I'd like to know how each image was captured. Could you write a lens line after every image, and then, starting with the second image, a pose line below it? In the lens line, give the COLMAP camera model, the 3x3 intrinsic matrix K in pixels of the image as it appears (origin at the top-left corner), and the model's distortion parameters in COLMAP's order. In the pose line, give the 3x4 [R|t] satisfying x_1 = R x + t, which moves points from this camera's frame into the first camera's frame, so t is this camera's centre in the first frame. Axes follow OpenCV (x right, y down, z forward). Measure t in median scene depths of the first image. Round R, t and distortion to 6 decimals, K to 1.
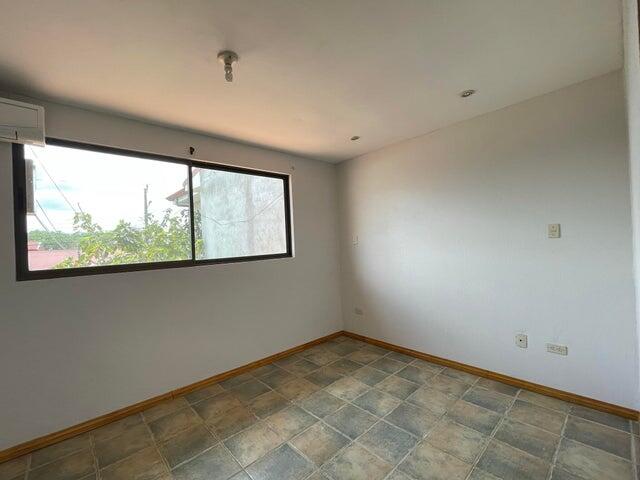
lens RADIAL K [[280.0, 0, 323.1], [0, 280.0, 237.7], [0, 0, 1]] dist [-0.014346, -0.000106]
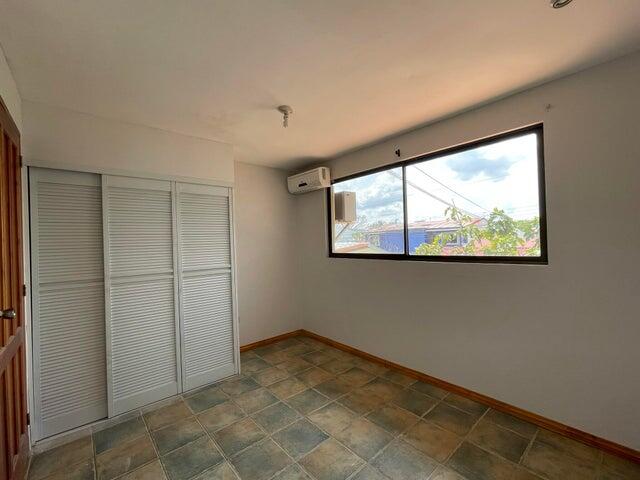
lens RADIAL K [[280.0, 0, 322.8], [0, 280.0, 240.2], [0, 0, 1]] dist [-0.014346, -0.000106]
pose [[-0.041014, 0.030375, -0.998697, 0.623782], [0.035229, 0.998960, 0.028936, -0.017392], [0.998537, -0.033996, -0.042042, 0.734537]]
